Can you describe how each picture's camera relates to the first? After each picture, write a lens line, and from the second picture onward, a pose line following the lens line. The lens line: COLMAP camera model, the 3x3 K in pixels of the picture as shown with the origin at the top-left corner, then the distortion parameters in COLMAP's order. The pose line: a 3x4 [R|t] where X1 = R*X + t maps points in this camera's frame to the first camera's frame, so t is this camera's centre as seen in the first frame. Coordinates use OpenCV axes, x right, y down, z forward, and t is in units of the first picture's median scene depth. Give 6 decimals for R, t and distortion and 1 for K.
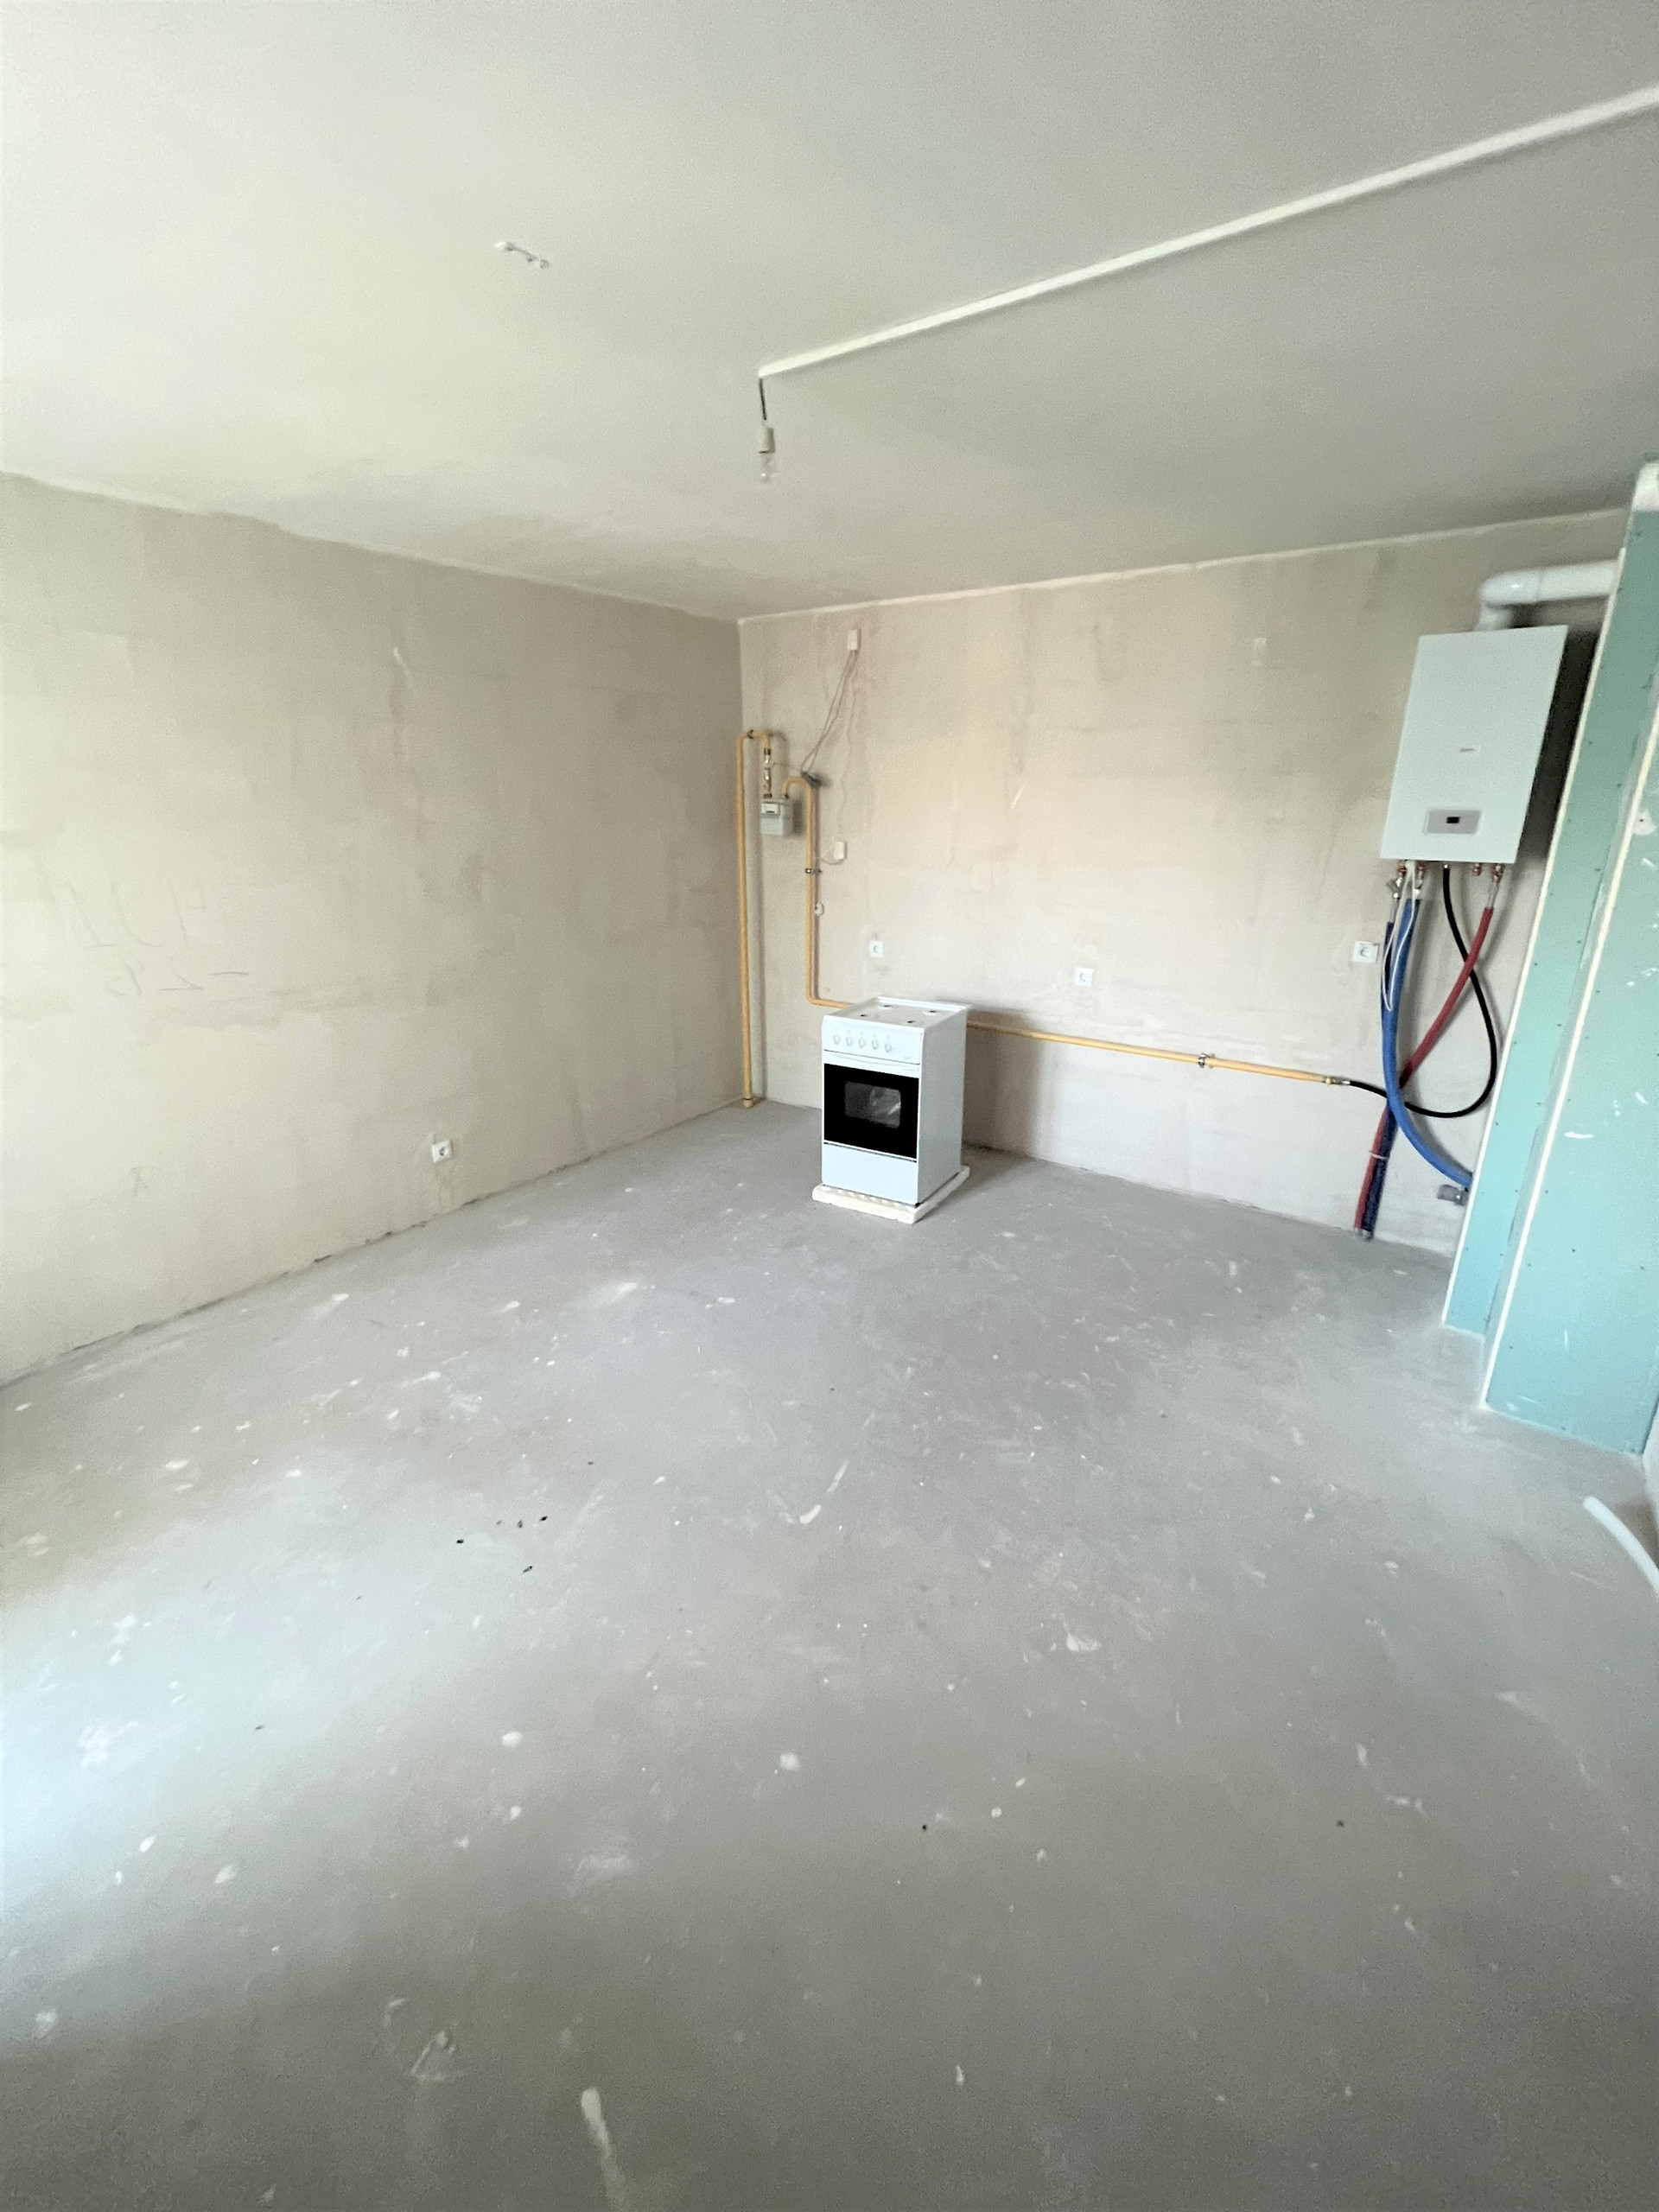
lens RADIAL K [[934.2, 0, 829.5], [0, 934.2, 1106.0], [0, 0, 1]] dist [-0.002720, -0.000621]
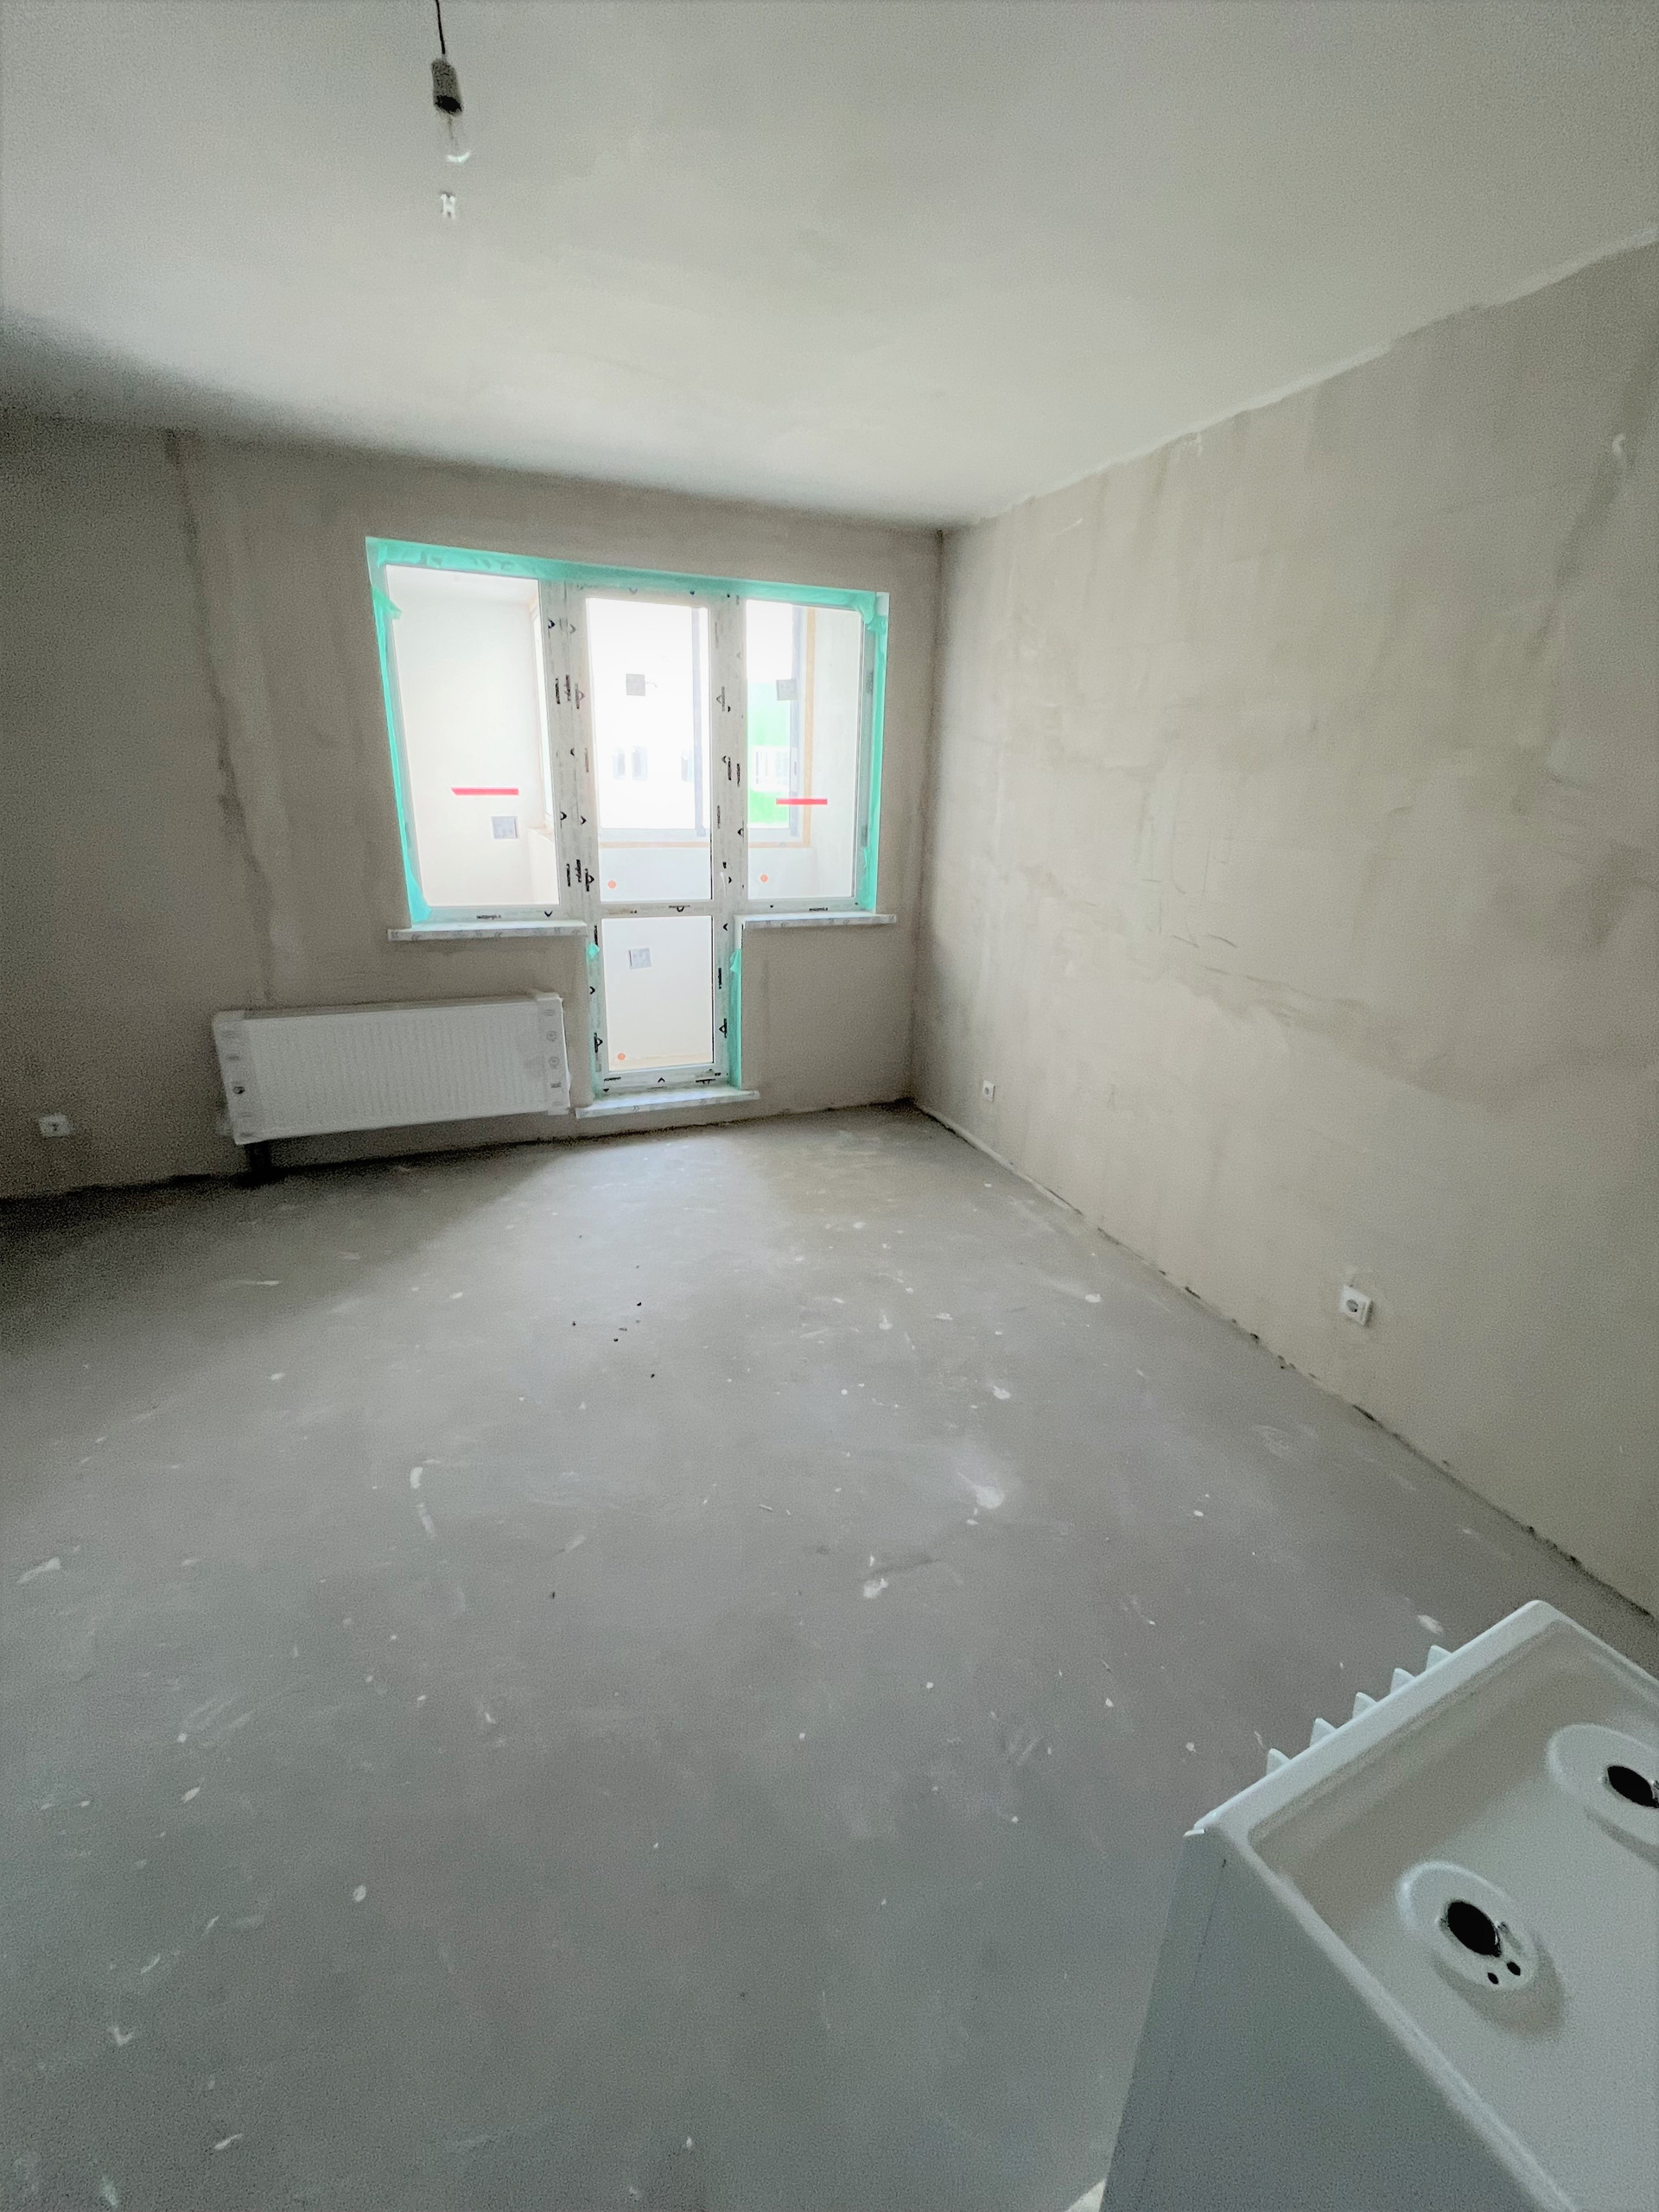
lens RADIAL K [[934.2, 0, 829.5], [0, 934.2, 1106.0], [0, 0, 1]] dist [-0.002720, -0.000621]
pose [[-0.532126, 0.267968, -0.803141, 0.280516], [-0.299259, 0.827834, 0.474484, -0.295696], [0.792014, 0.492832, -0.360320, 1.020659]]
